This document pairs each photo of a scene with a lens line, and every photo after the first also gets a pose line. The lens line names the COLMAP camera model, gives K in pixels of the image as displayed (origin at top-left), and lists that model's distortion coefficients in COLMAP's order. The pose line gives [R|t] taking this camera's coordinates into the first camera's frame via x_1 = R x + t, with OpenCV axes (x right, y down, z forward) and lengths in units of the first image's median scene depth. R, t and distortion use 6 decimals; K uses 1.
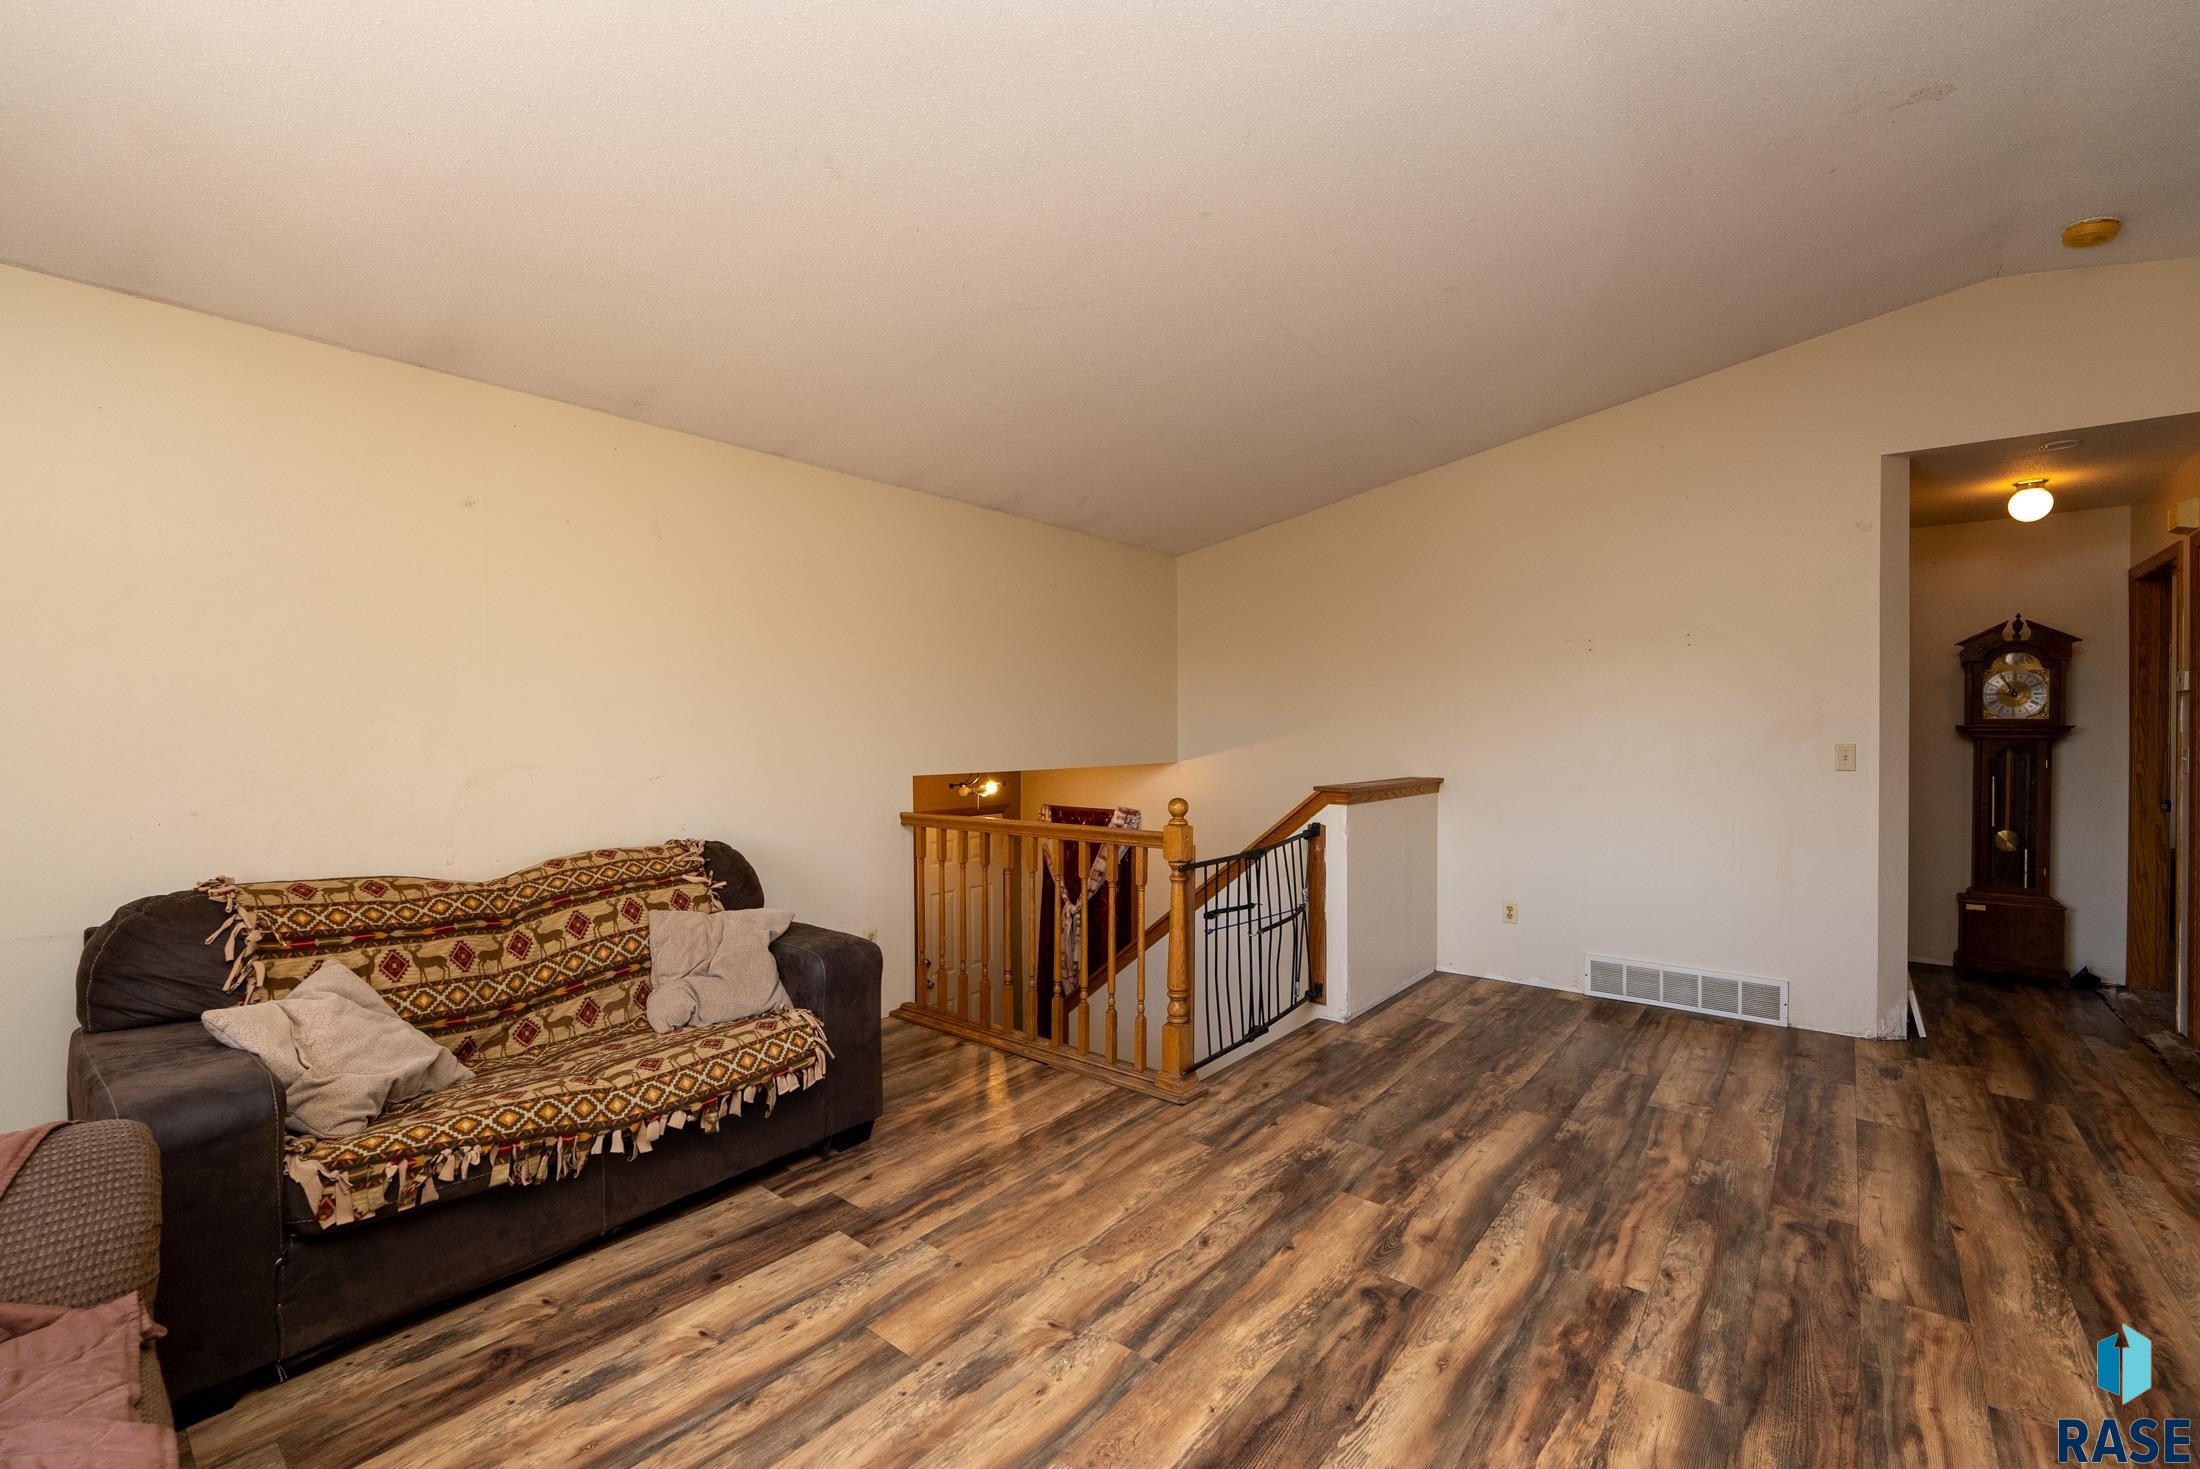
lens RADIAL K [[925.0, 0, 1100.0], [0, 925.0, 734.5], [0, 0, 1]] dist [-0.003800, -0.000603]
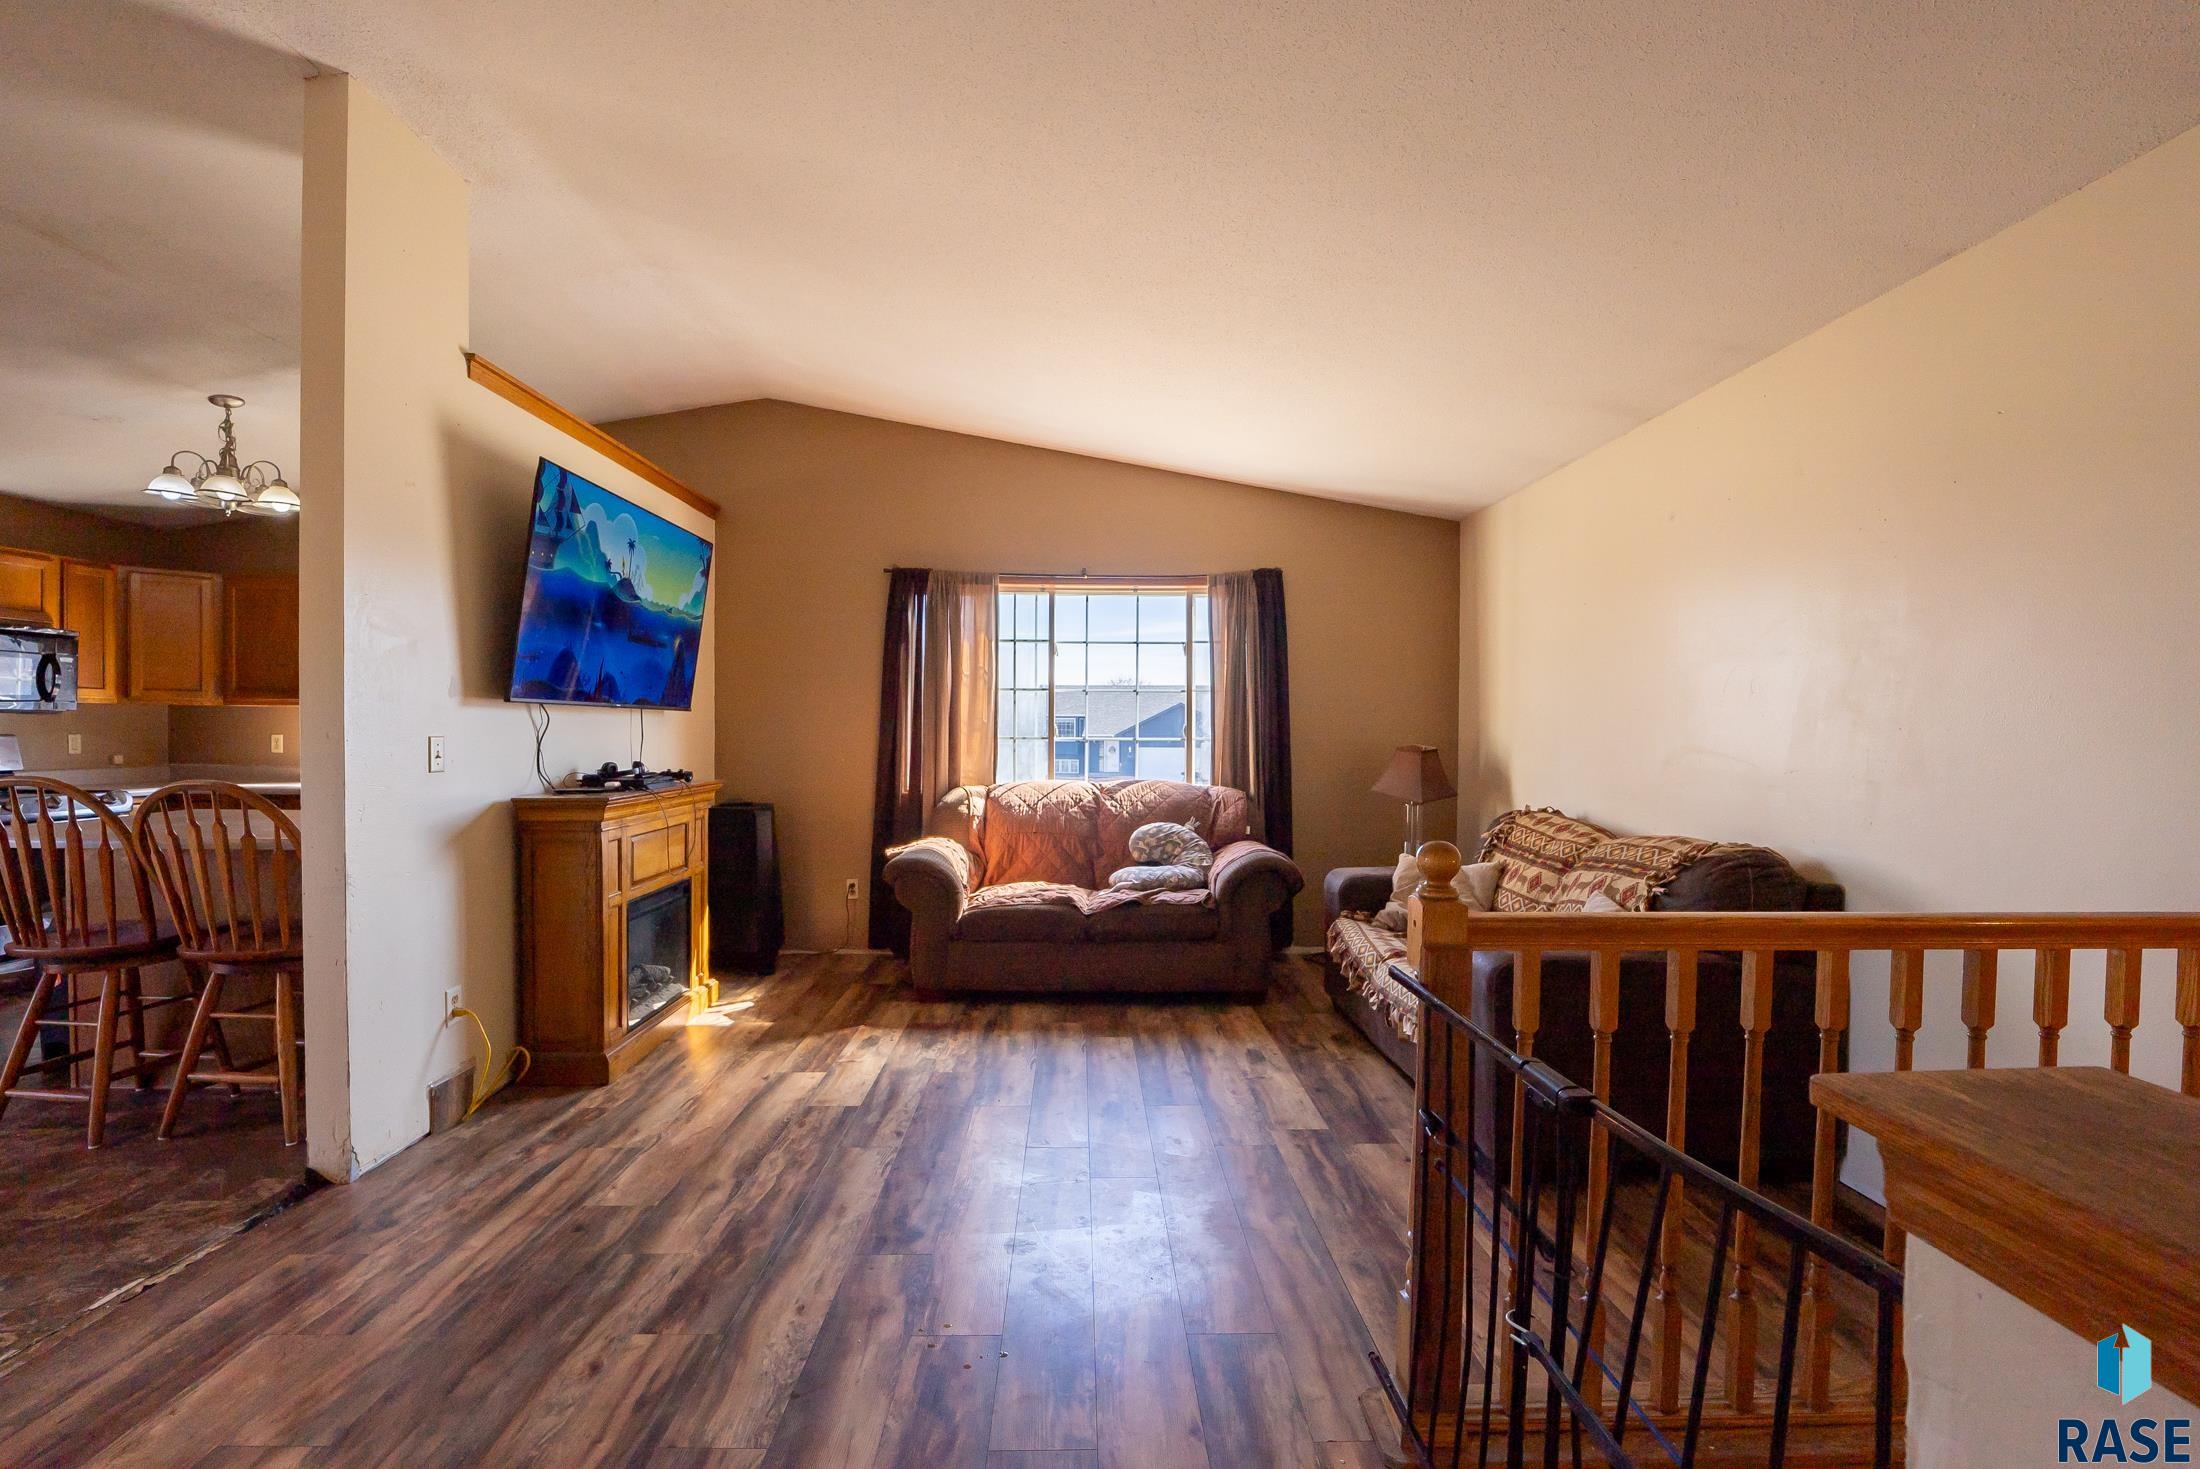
lens RADIAL K [[925.0, 0, 1100.0], [0, 925.0, 734.5], [0, 0, 1]] dist [-0.003800, -0.000603]
pose [[-0.755005, 0.002816, -0.655713, 0.835808], [-0.008777, 0.999858, 0.014399, 0.010460], [0.655660, 0.016626, -0.754873, 1.954336]]
